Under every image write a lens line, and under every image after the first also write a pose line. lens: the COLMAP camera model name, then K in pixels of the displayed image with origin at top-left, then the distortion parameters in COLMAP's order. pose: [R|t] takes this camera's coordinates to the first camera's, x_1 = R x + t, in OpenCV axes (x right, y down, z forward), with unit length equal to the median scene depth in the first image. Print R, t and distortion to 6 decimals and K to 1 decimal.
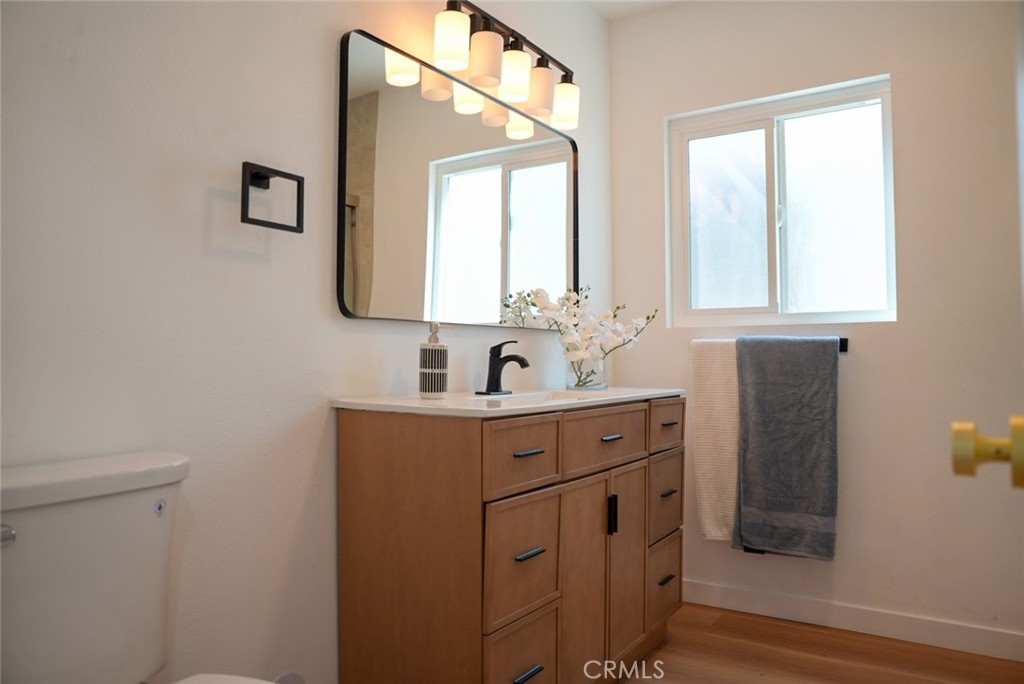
lens RADIAL K [[711.6, 0, 512.0], [0, 711.6, 342.0], [0, 0, 1]] dist [-0.078300, 0.000443]
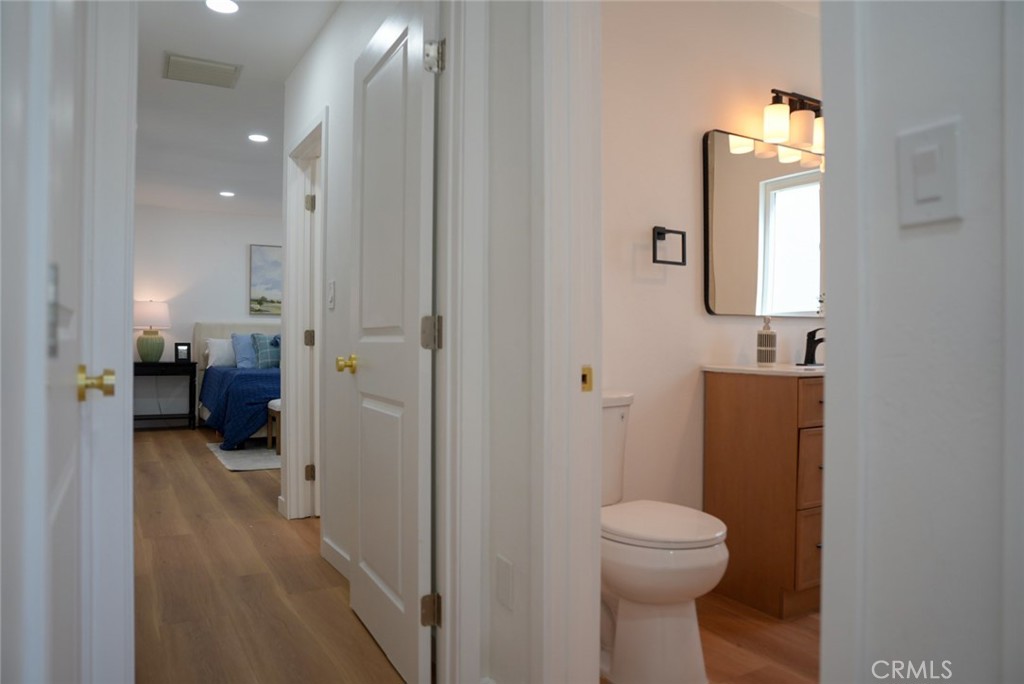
lens RADIAL K [[711.6, 0, 512.0], [0, 711.6, 342.0], [0, 0, 1]] dist [-0.078300, 0.000443]
pose [[0.901645, 0.003184, -0.432465, 0.050303], [0.008844, 0.999628, 0.025799, -0.017067], [0.432387, -0.027086, 0.901281, -0.595092]]
